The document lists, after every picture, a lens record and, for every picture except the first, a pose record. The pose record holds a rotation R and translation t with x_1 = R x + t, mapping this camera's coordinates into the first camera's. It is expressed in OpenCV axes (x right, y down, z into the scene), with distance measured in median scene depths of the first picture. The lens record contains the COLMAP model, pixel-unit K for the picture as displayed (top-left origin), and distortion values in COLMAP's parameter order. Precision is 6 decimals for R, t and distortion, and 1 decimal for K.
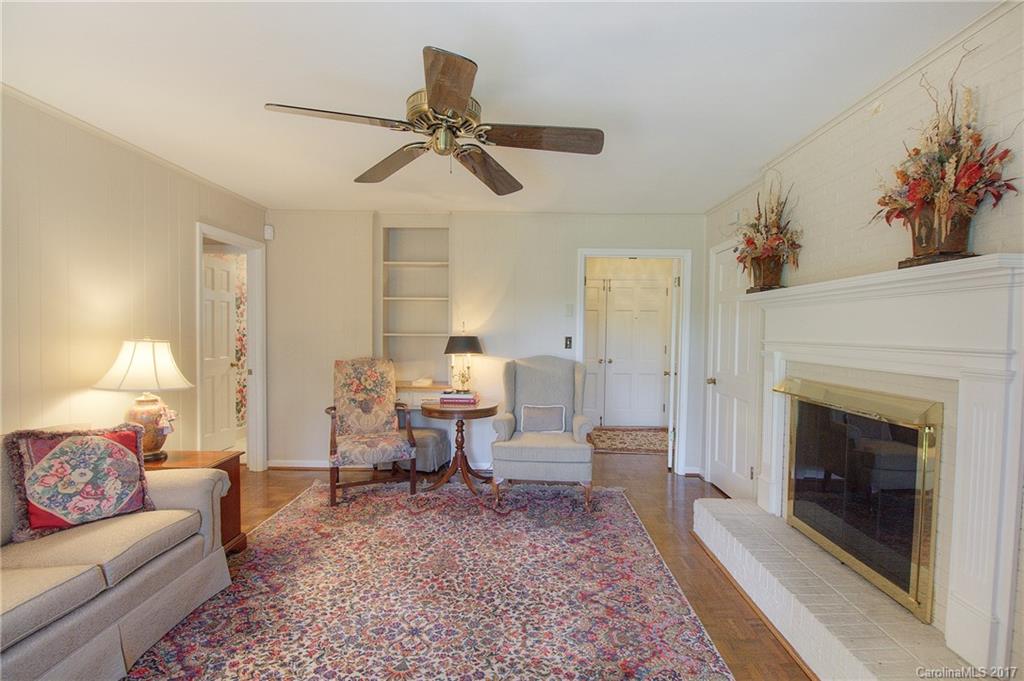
lens RADIAL K [[467.6, 0, 512.0], [0, 467.6, 340.5], [0, 0, 1]] dist [0.029323, -0.040445]
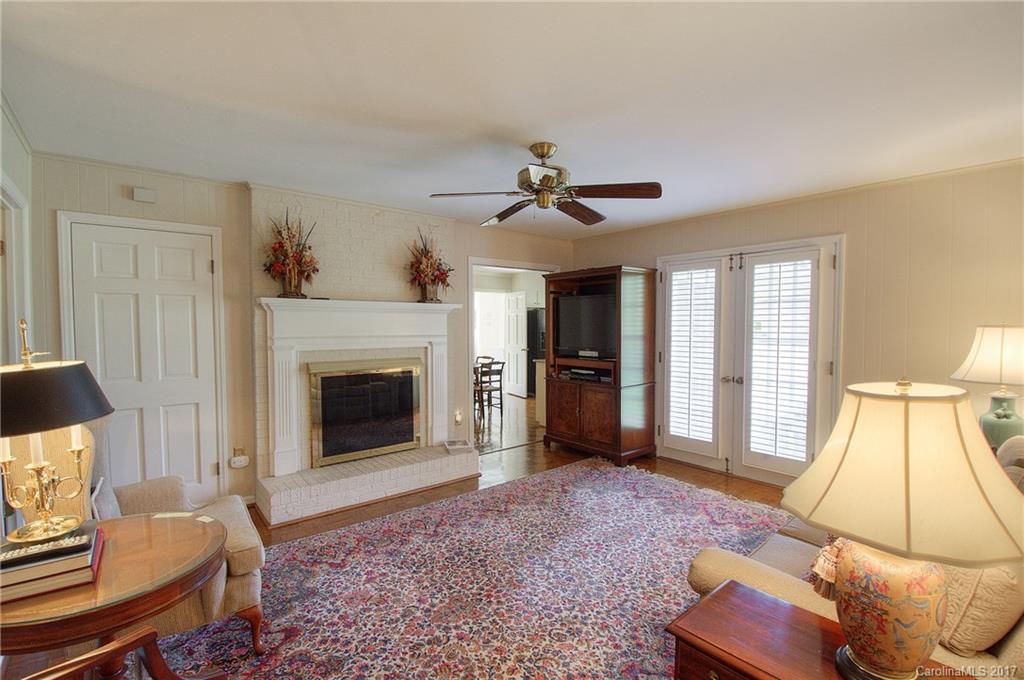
lens RADIAL K [[467.6, 0, 512.0], [0, 467.6, 340.0], [0, 0, 1]] dist [0.029323, -0.040445]
pose [[-0.660502, -0.037194, 0.749903, -0.927106], [0.006298, 0.998463, 0.055070, -0.073669], [-0.750798, 0.041097, -0.659252, 1.620720]]
